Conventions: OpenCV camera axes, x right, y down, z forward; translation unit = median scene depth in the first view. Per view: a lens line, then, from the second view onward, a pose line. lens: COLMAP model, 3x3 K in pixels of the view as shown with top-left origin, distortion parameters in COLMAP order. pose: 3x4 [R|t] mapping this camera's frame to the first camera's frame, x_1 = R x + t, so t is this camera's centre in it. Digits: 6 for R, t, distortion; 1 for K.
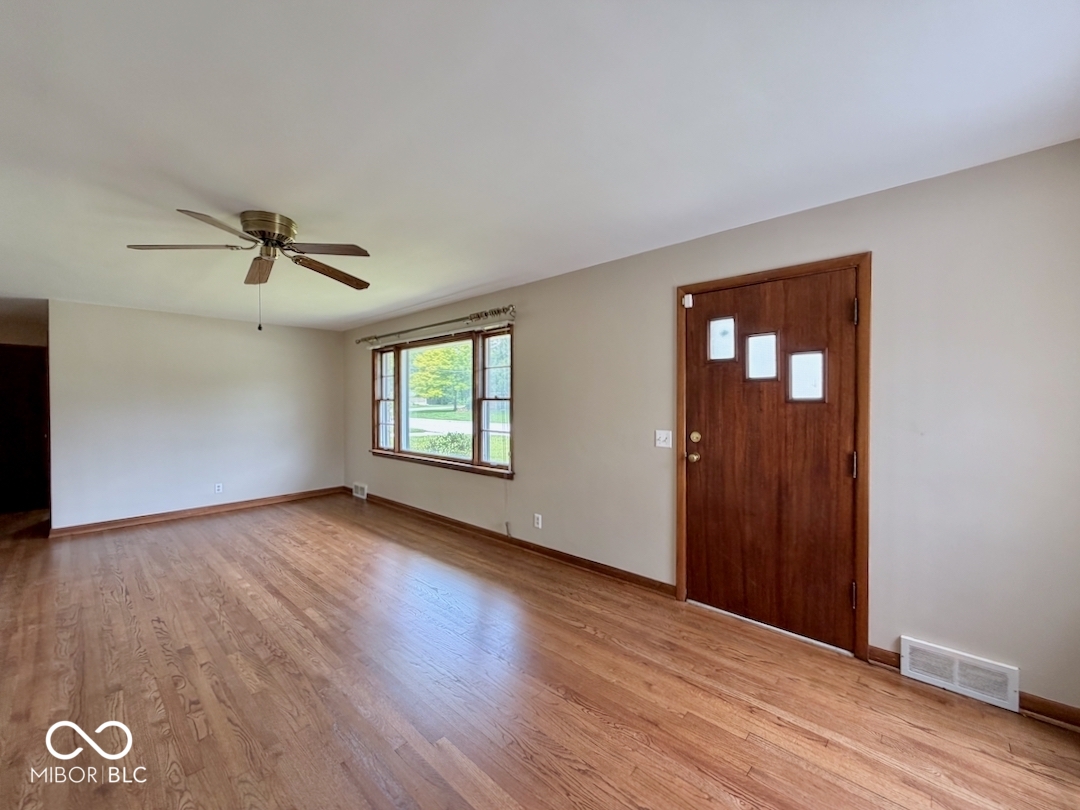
lens RADIAL K [[436.6, 0, 540.0], [0, 436.6, 405.0], [0, 0, 1]] dist [0.001229, 0.000150]
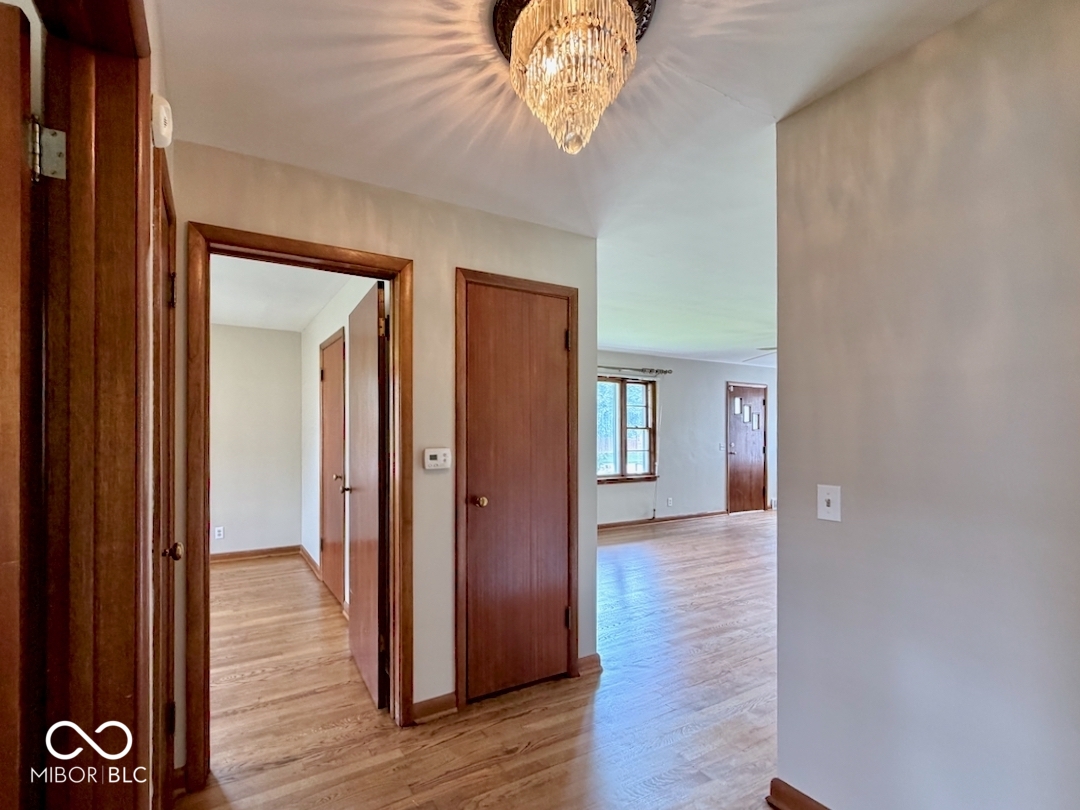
lens RADIAL K [[492.8, 0, 478.3], [0, 492.8, 435.6], [0, 0, 1]] dist [-0.000196, -0.000013]
pose [[0.324336, 0.002212, 0.945939, -2.110415], [0.010423, 0.999928, -0.005912, 0.017922], [-0.945885, 0.011777, 0.324290, 1.132844]]
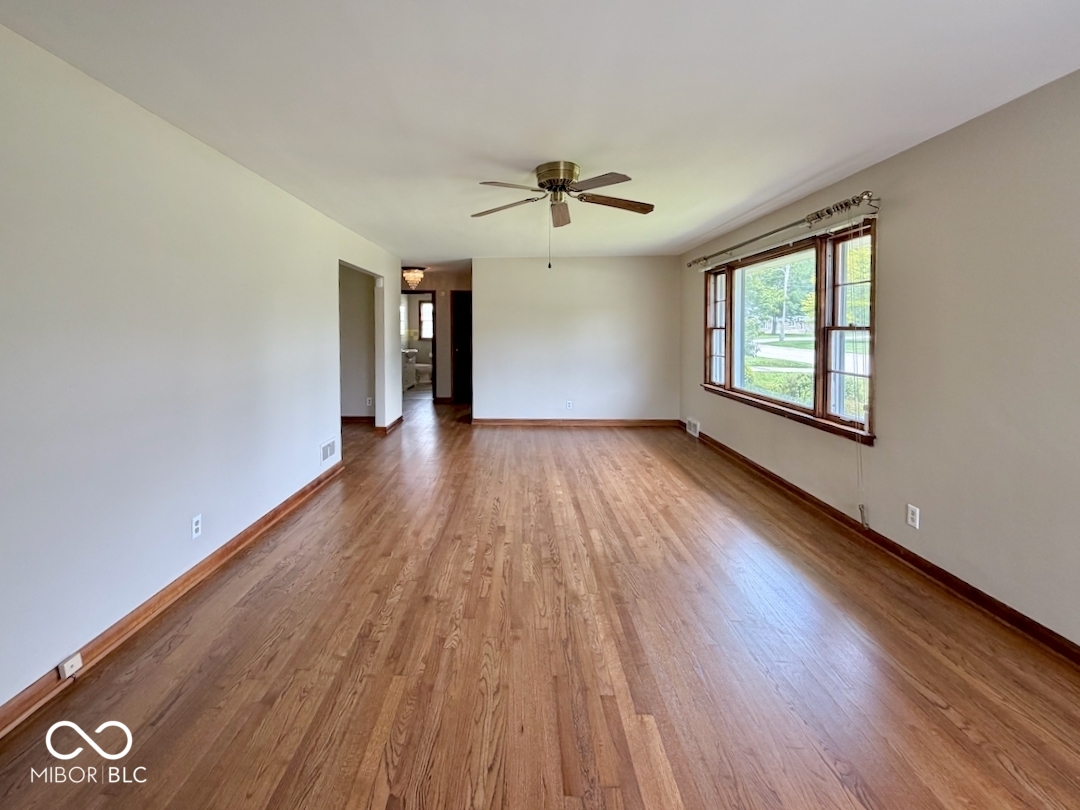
lens RADIAL K [[475.3, 0, 490.7], [0, 475.3, 335.3], [0, 0, 1]] dist [-0.000883, 0.000126]
pose [[0.634030, 0.012426, -0.773209, 0.146020], [-0.007472, 0.999923, 0.009942, -0.005815], [0.773273, -0.000526, 0.634073, 0.069301]]
